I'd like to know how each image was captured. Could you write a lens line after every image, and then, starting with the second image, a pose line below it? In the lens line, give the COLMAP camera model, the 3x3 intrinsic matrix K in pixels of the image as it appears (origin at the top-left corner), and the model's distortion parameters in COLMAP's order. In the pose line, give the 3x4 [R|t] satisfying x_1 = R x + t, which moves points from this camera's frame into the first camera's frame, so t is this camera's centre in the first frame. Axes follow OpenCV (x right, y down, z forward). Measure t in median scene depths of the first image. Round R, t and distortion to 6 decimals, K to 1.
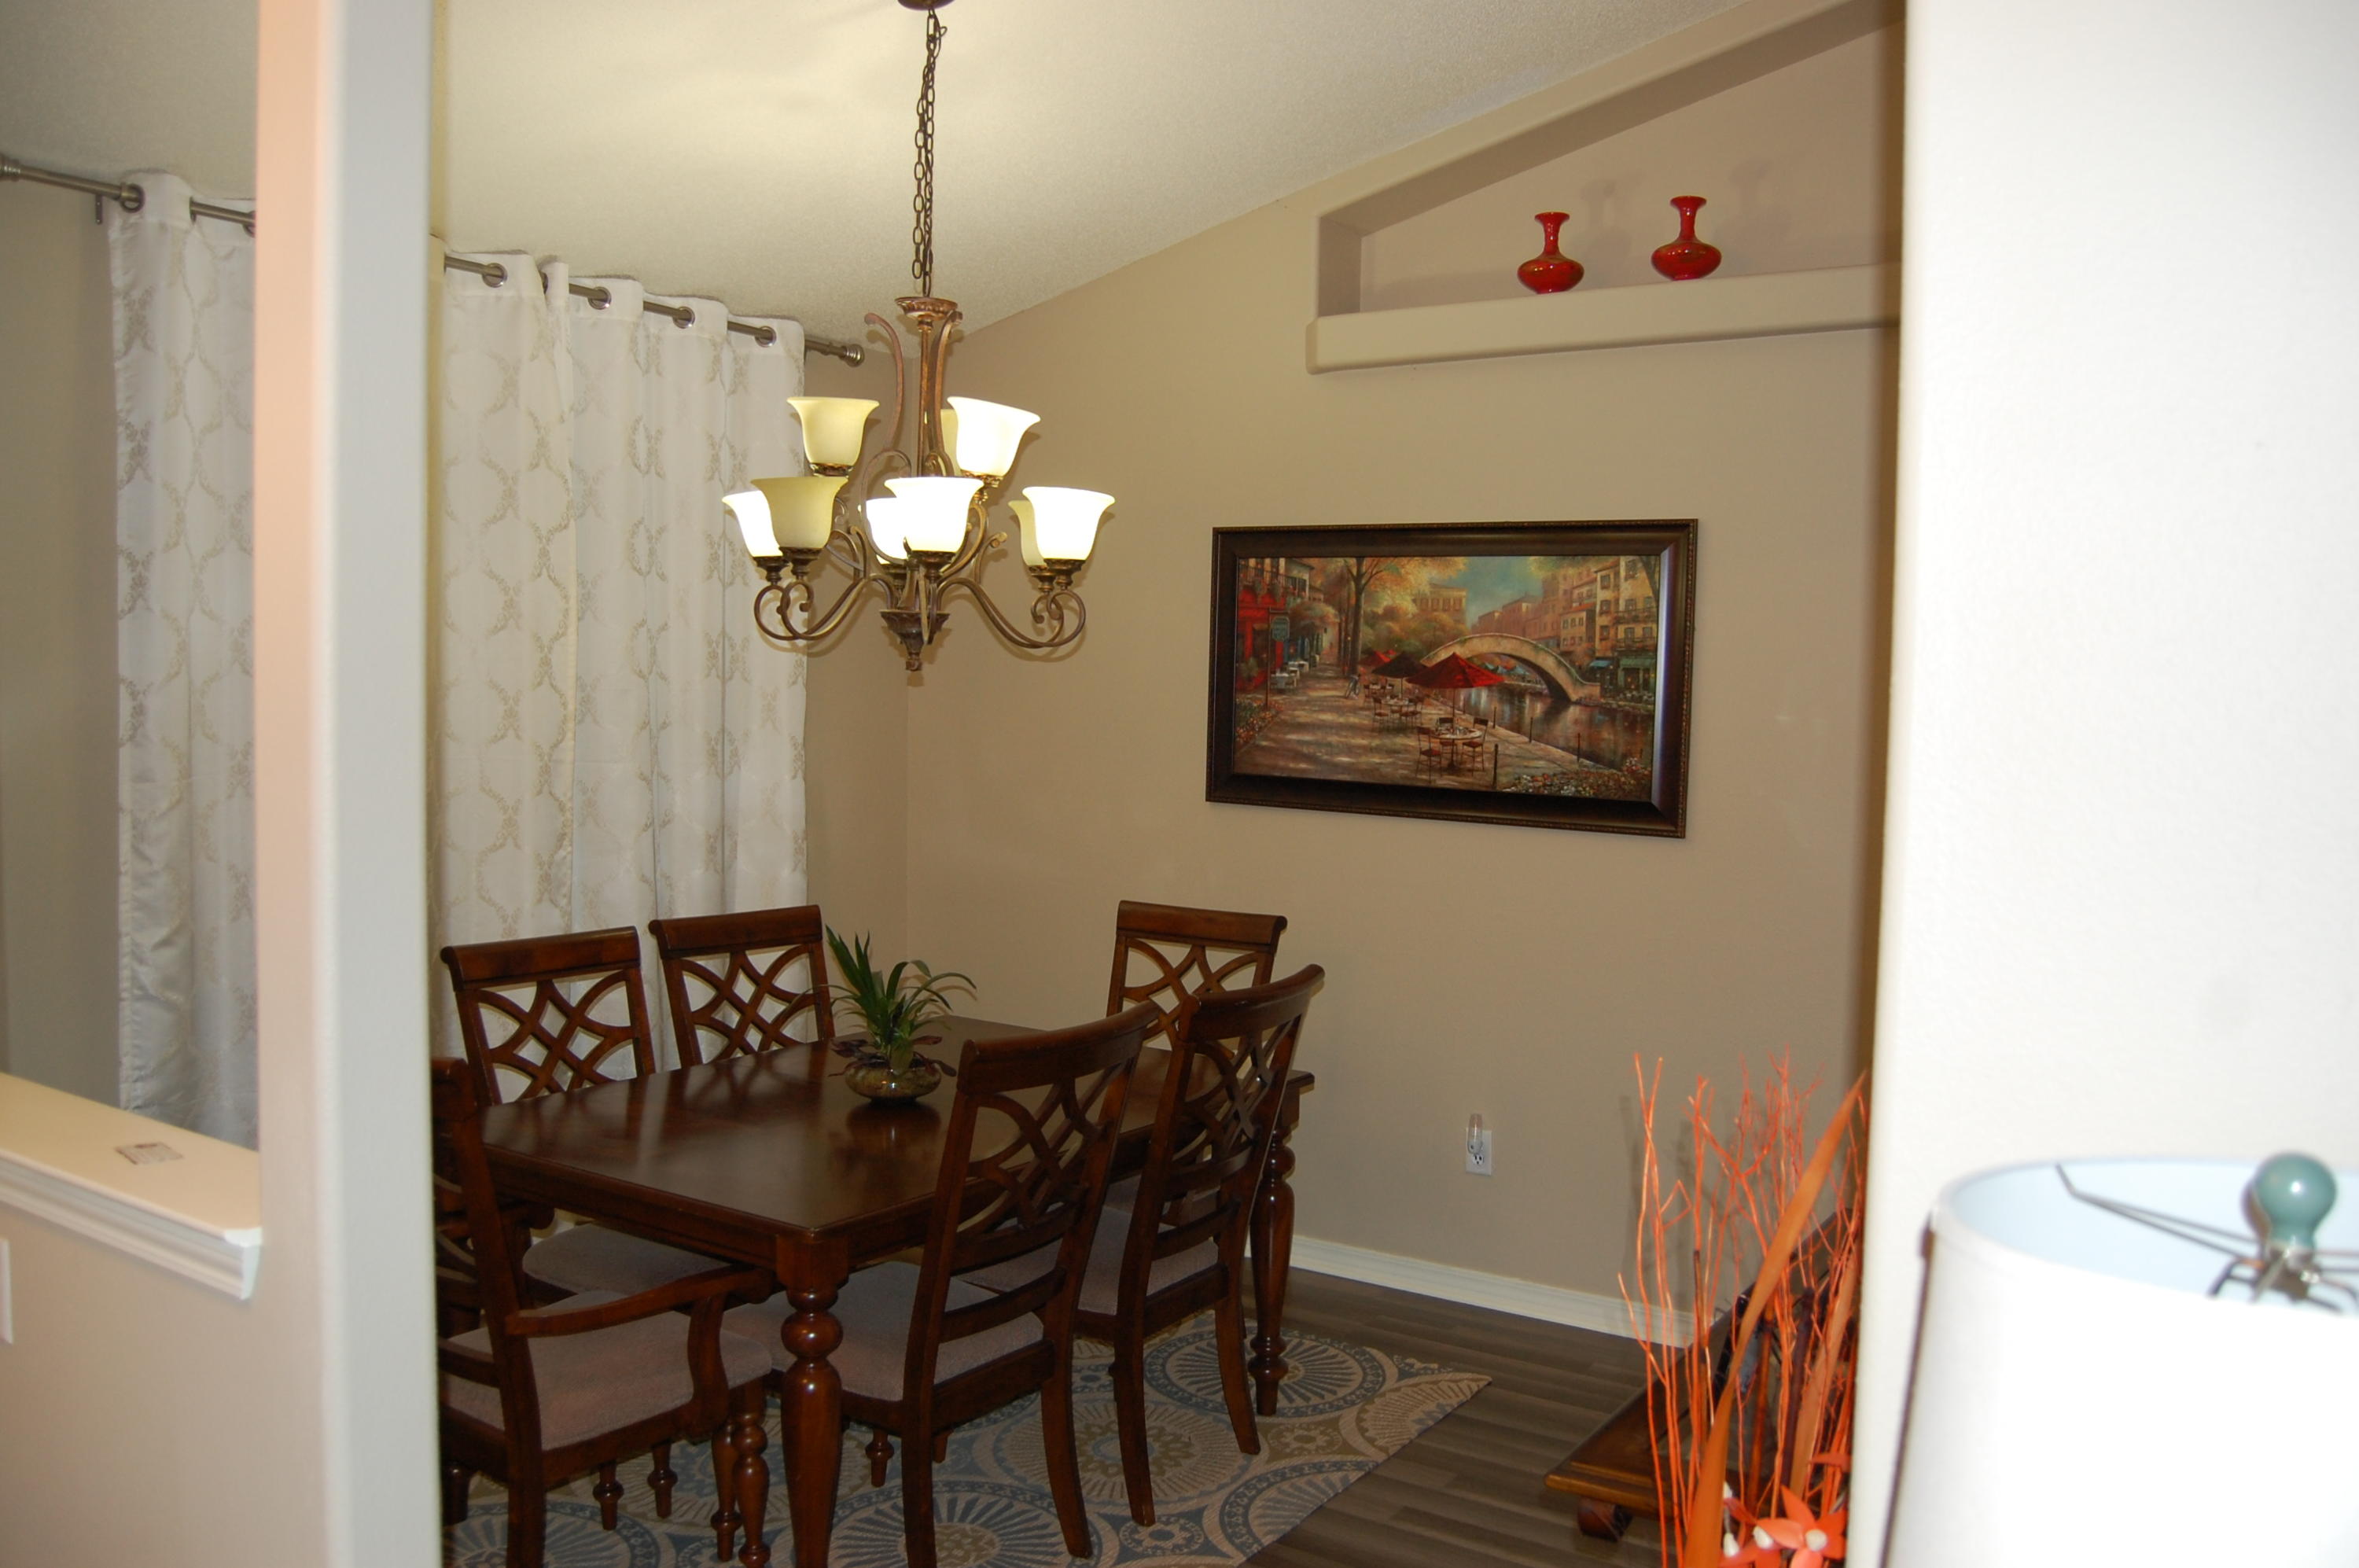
lens RADIAL K [[1853.9, 0, 1179.5], [0, 1853.9, 784.0], [0, 0, 1]] dist [-0.093437, 0.032285]
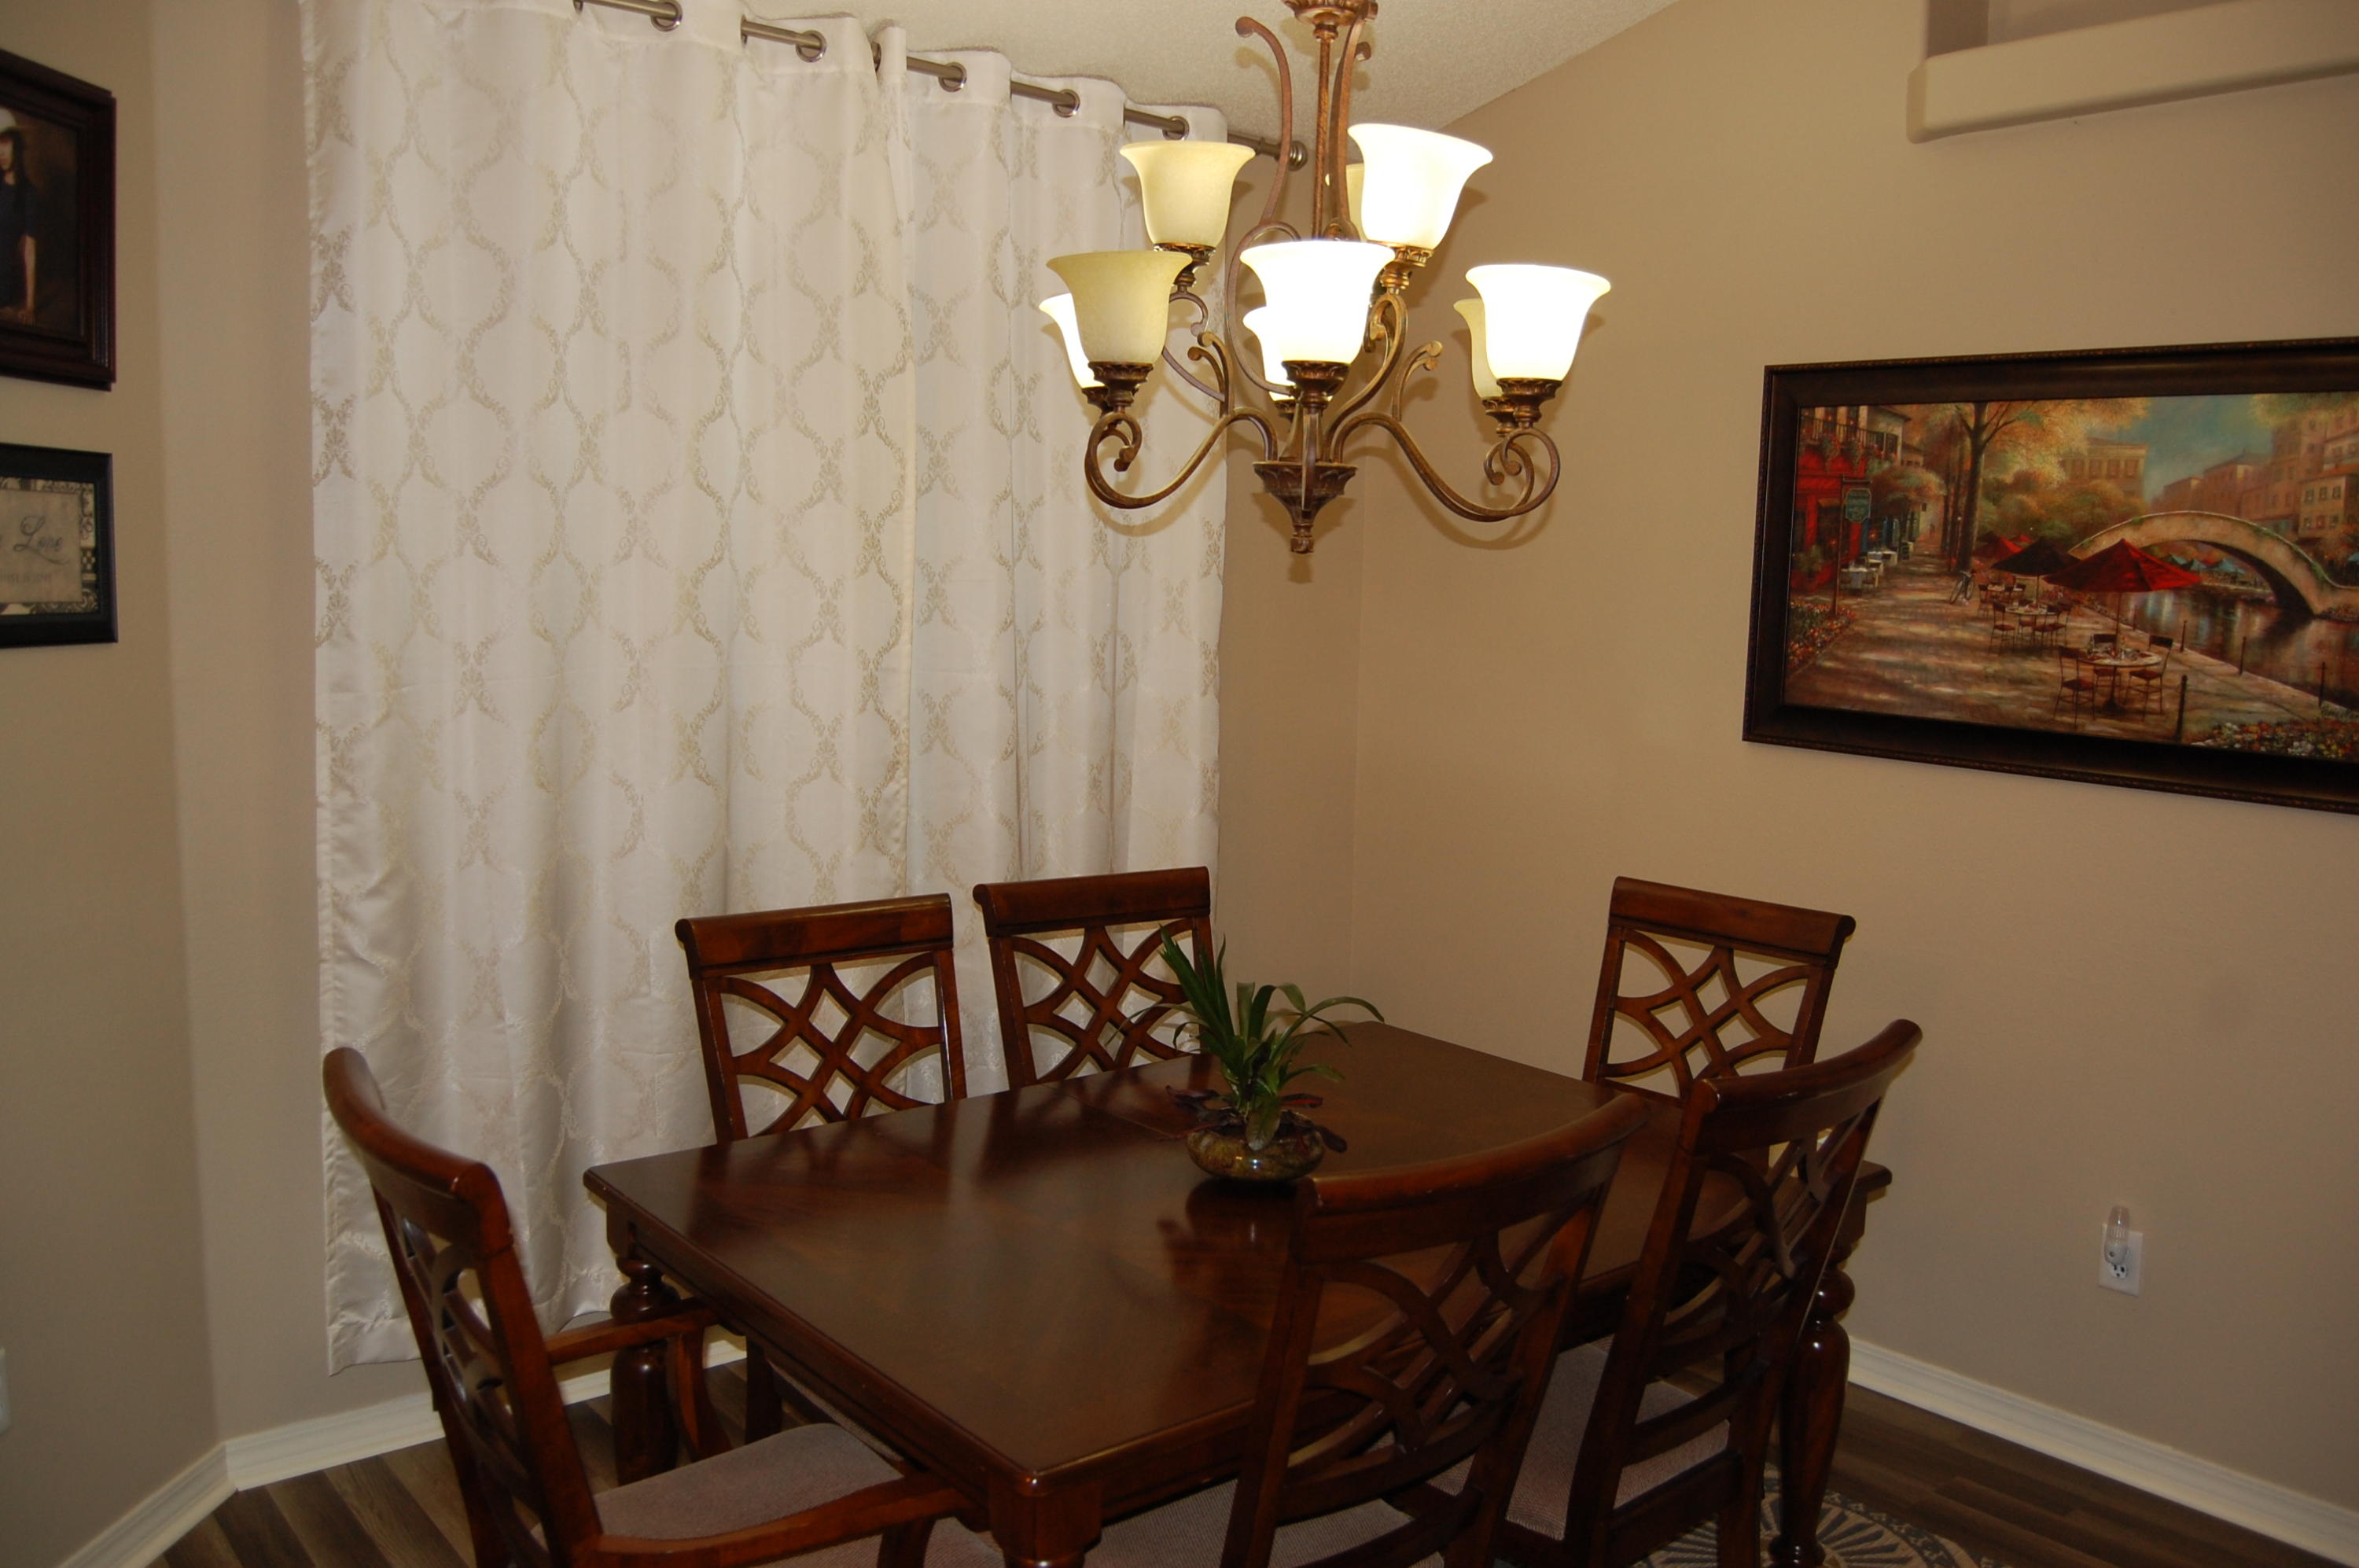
lens RADIAL K [[1853.9, 0, 1179.5], [0, 1853.9, 784.0], [0, 0, 1]] dist [-0.093437, 0.032285]
pose [[0.959920, 0.037398, -0.277769, 0.003308], [-0.022300, 0.998107, 0.057317, -0.011919], [0.279387, -0.048826, 0.958936, 0.270093]]
